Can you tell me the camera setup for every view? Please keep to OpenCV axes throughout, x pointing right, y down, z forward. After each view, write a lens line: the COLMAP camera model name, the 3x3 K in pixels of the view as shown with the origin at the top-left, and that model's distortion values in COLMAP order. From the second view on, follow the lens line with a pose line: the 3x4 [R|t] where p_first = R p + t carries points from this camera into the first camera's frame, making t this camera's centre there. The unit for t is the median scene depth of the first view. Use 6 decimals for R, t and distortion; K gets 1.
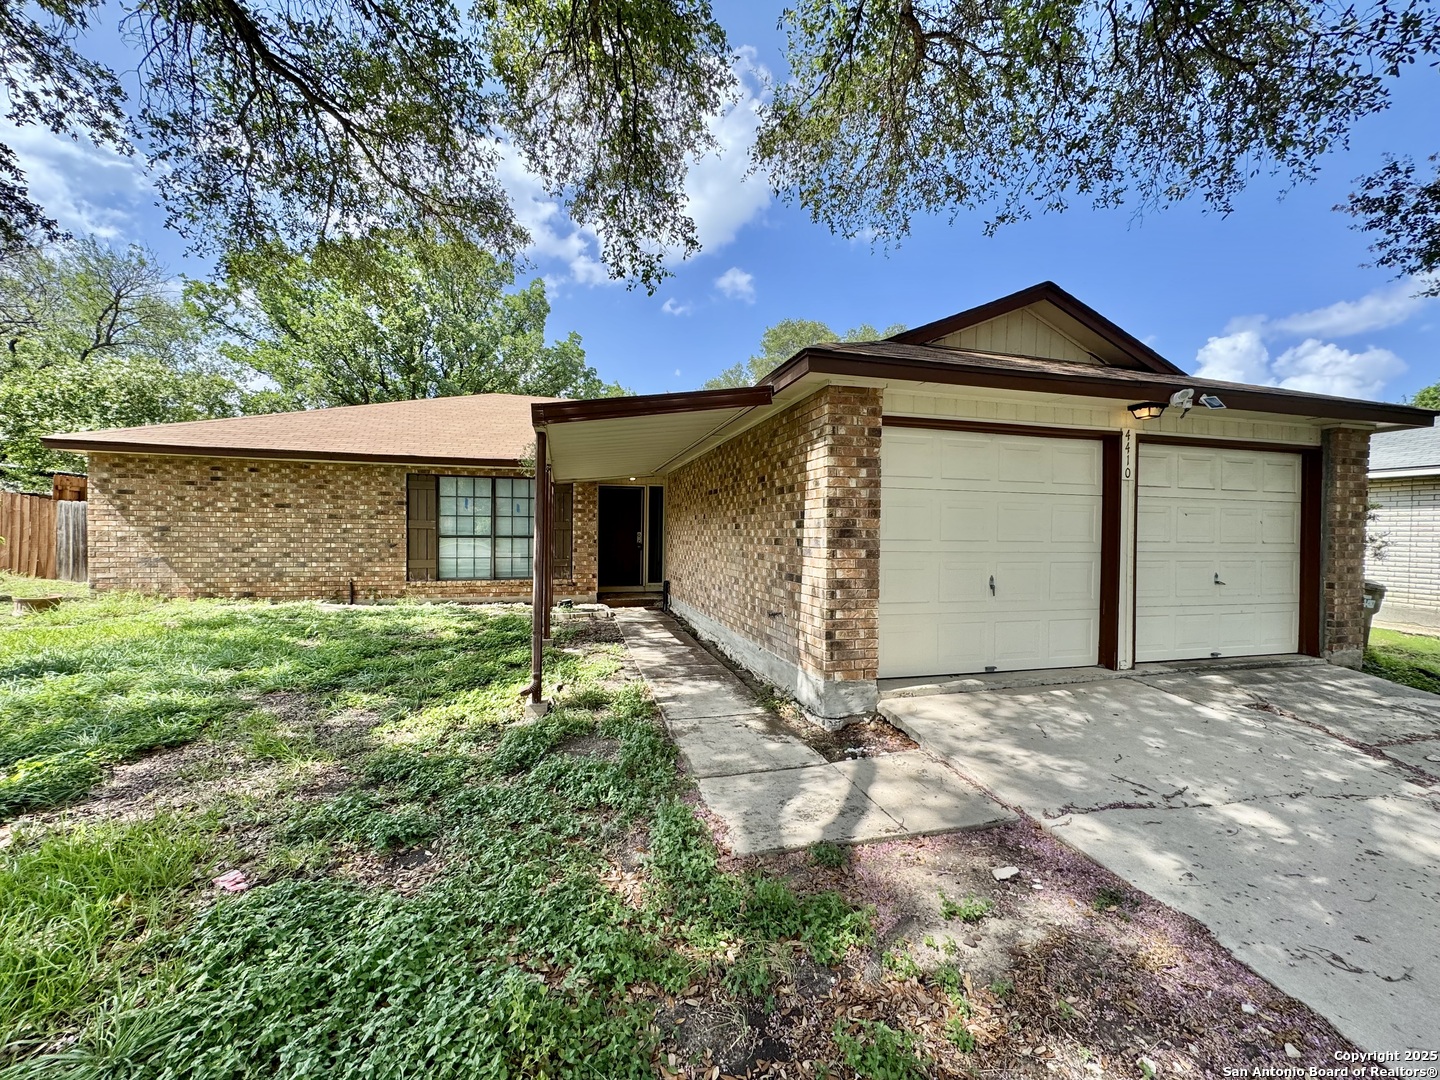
lens RADIAL K [[571.3, 0, 716.9], [0, 571.3, 538.2], [0, 0, 1]] dist [-0.002941, 0.000679]
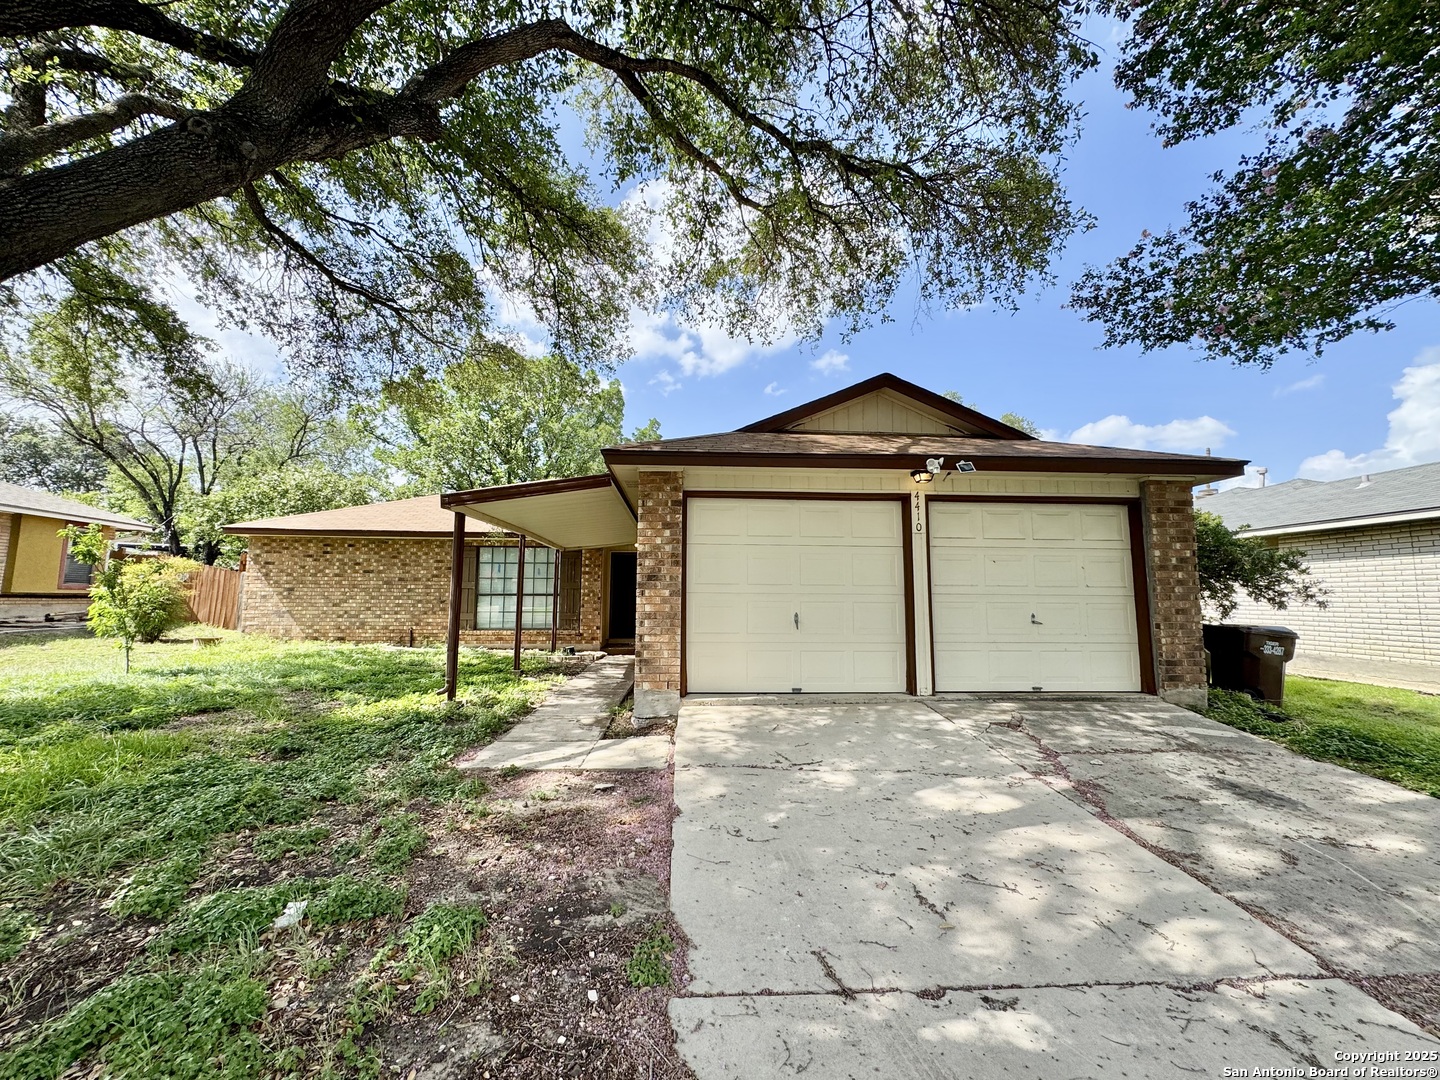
lens RADIAL K [[571.3, 0, 721.2], [0, 571.3, 538.5], [0, 0, 1]] dist [-0.002941, 0.000679]
pose [[0.979738, -0.027236, -0.198425, 0.419318], [0.003084, 0.992645, -0.121023, 0.040370], [0.200262, 0.117959, 0.972616, -0.188821]]
